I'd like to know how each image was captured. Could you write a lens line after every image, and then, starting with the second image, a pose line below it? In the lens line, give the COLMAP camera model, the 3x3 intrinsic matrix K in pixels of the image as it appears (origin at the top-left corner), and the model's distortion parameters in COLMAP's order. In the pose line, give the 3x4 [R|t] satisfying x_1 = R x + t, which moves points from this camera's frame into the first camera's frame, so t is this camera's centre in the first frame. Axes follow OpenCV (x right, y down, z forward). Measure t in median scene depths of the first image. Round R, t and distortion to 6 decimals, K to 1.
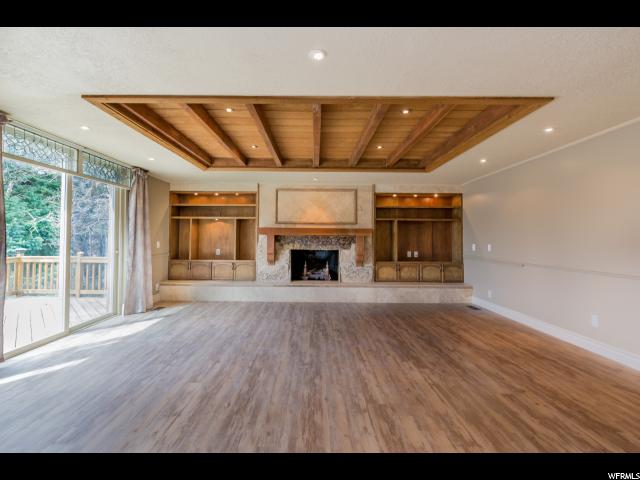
lens RADIAL K [[288.6, 0, 307.0], [0, 288.6, 234.5], [0, 0, 1]] dist [0.002699, -0.002826]
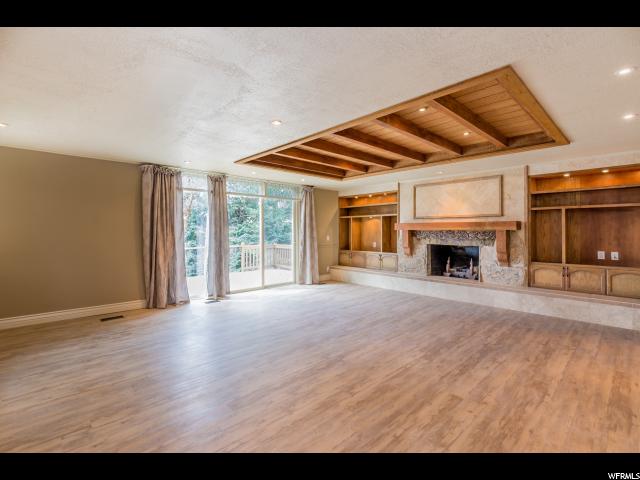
lens RADIAL K [[288.6, 0, 311.5], [0, 288.6, 232.9], [0, 0, 1]] dist [0.002699, -0.002826]
pose [[0.689534, -0.004228, -0.724241, 0.398820], [0.012846, 0.999897, 0.006393, 0.000675], [0.724140, -0.013712, 0.689517, 0.004560]]
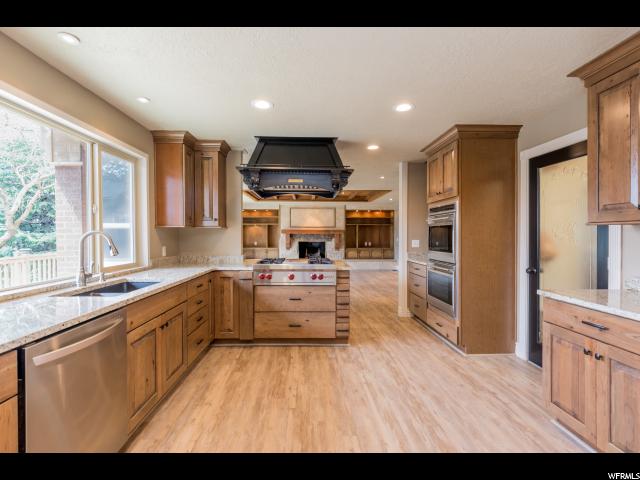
lens RADIAL K [[288.6, 0, 301.5], [0, 288.6, 237.8], [0, 0, 1]] dist [0.002699, -0.002826]
pose [[0.999958, -0.006478, 0.006436, -0.050051], [0.006324, 0.999703, 0.023529, -0.014352], [-0.006587, -0.023487, 0.999702, -0.789900]]
